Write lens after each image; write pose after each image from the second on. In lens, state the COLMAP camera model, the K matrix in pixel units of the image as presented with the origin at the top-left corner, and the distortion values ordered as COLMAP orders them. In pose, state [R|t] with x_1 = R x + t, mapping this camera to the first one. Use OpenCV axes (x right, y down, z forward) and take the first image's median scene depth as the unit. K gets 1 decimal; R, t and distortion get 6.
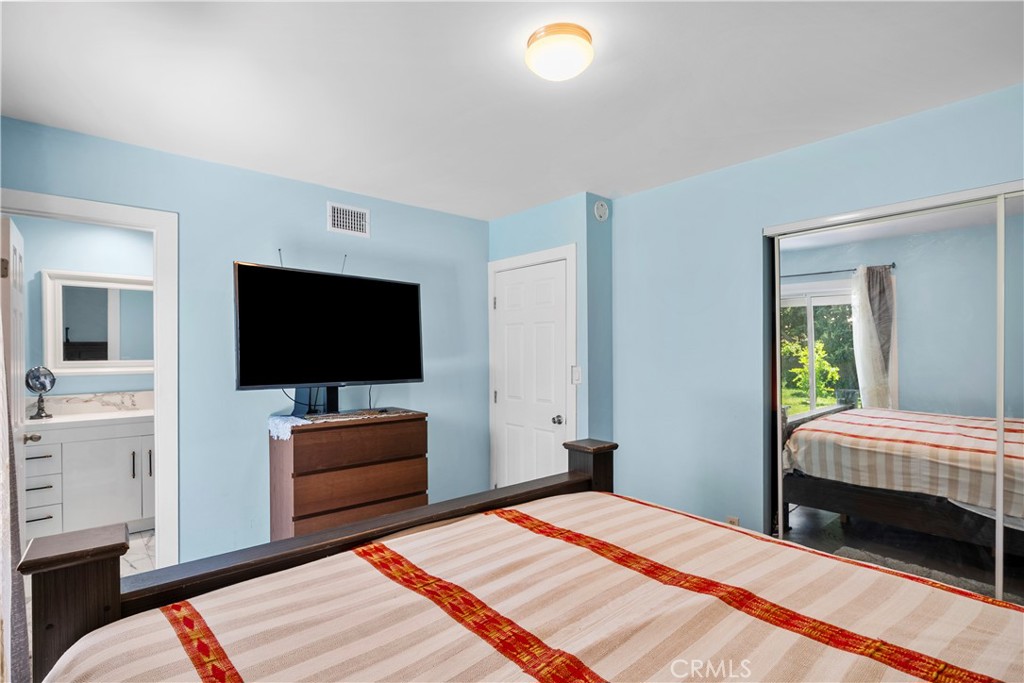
lens RADIAL K [[491.9, 0, 510.5], [0, 491.9, 346.1], [0, 0, 1]] dist [-0.000699, 0.000036]
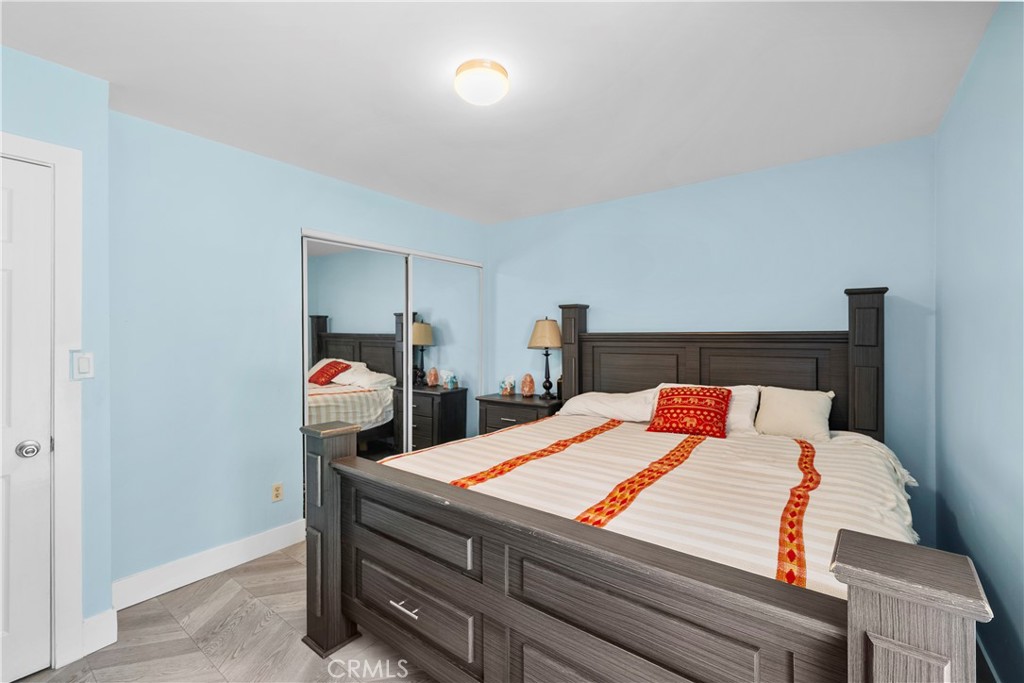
lens RADIAL K [[436.0, 0, 504.1], [0, 436.0, 335.6], [0, 0, 1]] dist [-0.002383, -0.000139]
pose [[-0.191250, 0.011105, 0.981479, -1.150976], [-0.002850, 0.999925, -0.011870, 0.064787], [-0.981537, -0.005067, -0.191204, 1.401534]]
